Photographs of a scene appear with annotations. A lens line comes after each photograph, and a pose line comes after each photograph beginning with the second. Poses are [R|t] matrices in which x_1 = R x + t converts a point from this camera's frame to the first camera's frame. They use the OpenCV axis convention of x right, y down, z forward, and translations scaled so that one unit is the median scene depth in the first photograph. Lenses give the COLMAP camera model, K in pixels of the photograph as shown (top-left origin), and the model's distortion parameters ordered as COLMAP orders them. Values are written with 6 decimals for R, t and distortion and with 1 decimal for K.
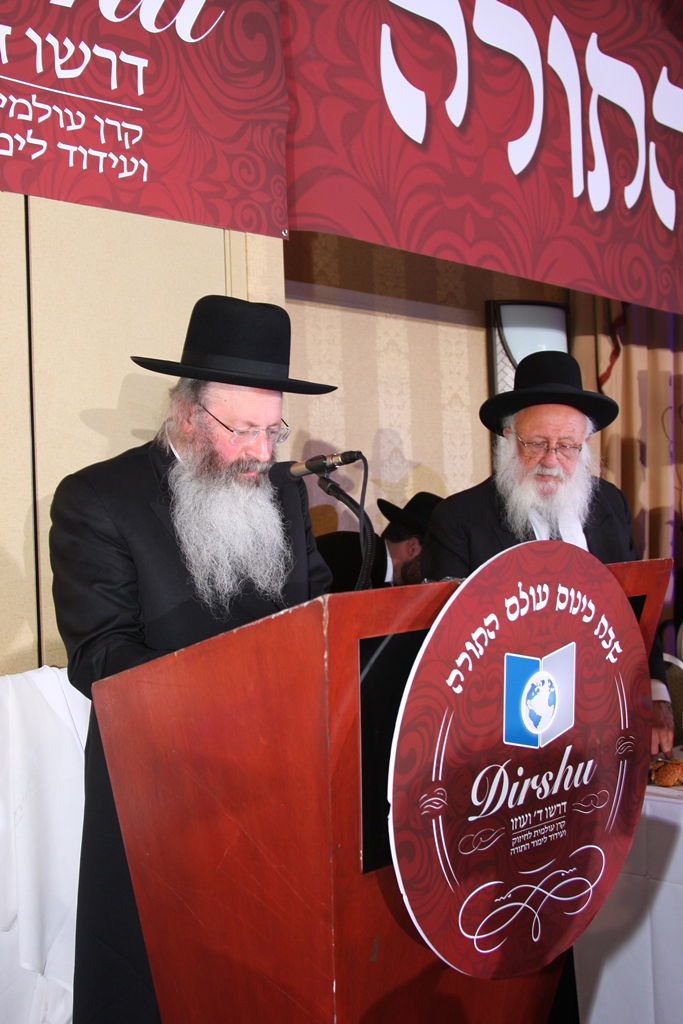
lens RADIAL K [[1241.4, 0, 343.7], [0, 1241.4, 513.4], [0, 0, 1]] dist [-0.036021, 0.000000]
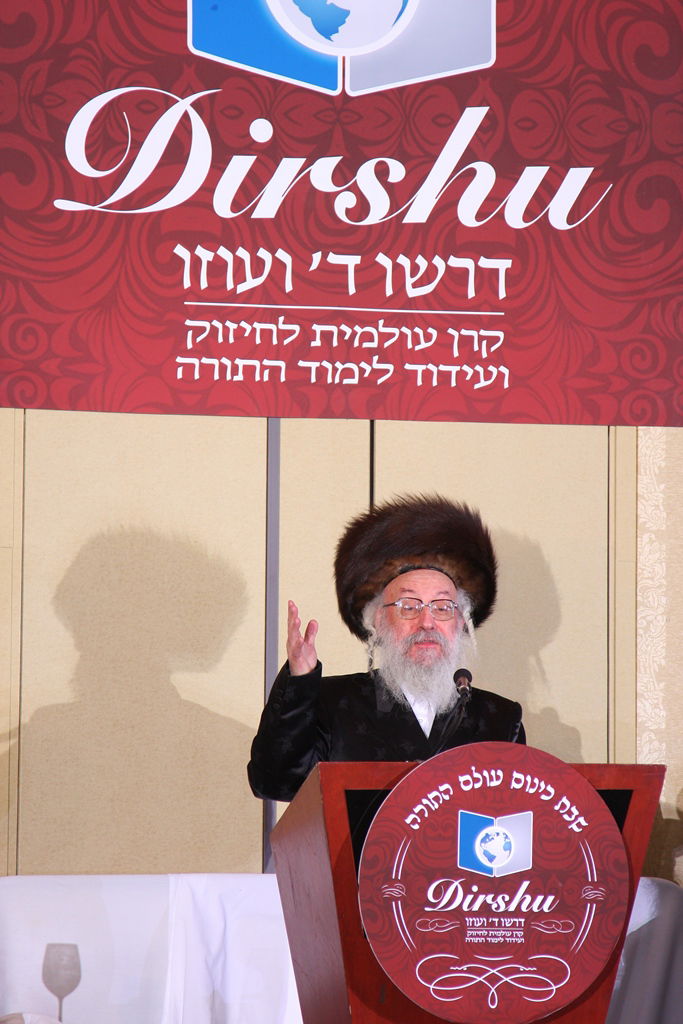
lens RADIAL K [[4970.6, 0, 341.4], [0, 4970.6, 511.5], [0, 0, 1]] dist [1.723963, 0.000000]
pose [[0.877394, -0.001961, -0.479766, 1.710795], [-0.030379, 0.997758, -0.059637, 0.064739], [0.478807, 0.066900, 0.875368, -2.632399]]
